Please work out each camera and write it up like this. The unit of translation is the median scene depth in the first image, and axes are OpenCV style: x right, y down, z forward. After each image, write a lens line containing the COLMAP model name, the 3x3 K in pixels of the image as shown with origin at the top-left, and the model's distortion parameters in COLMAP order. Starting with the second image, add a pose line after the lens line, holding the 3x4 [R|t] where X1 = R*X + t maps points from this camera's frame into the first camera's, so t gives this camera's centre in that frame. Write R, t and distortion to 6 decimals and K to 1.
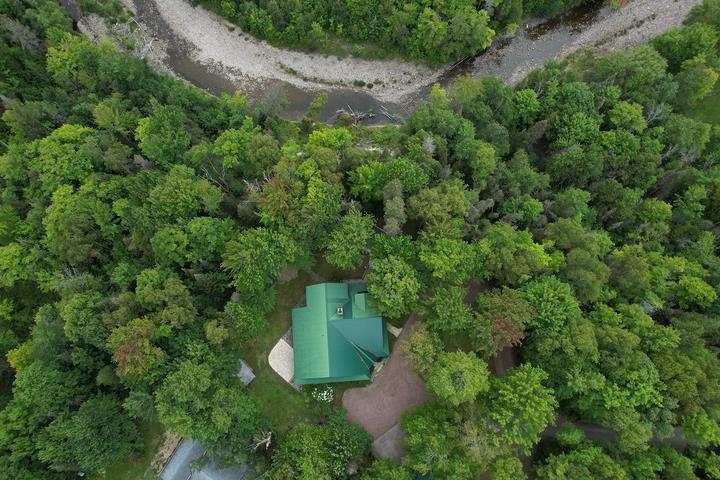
lens RADIAL K [[460.9, 0, 359.8], [0, 460.9, 237.8], [0, 0, 1]] dist [-0.051646, 0.025925]
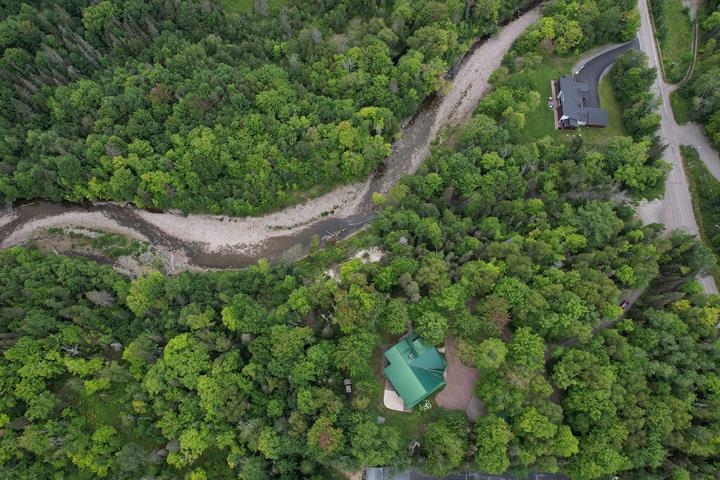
lens RADIAL K [[460.9, 0, 358.7], [0, 460.9, 240.0], [0, 0, 1]] dist [-0.051646, 0.025925]
pose [[0.868568, -0.468175, 0.162489, -0.270087], [0.480406, 0.875934, -0.044157, -0.218232], [-0.121656, 0.116414, 0.985722, -0.644576]]
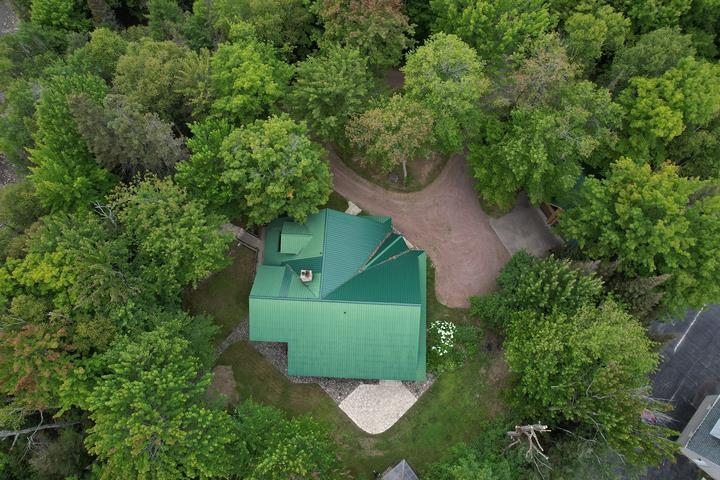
lens RADIAL K [[460.9, 0, 361.9], [0, 460.9, 240.2], [0, 0, 1]] dist [-0.051646, 0.025925]
pose [[0.119016, -0.934227, 0.336237, -0.169906], [0.960714, 0.193870, 0.198605, 0.101034], [-0.250728, 0.299390, 0.920598, 0.444589]]
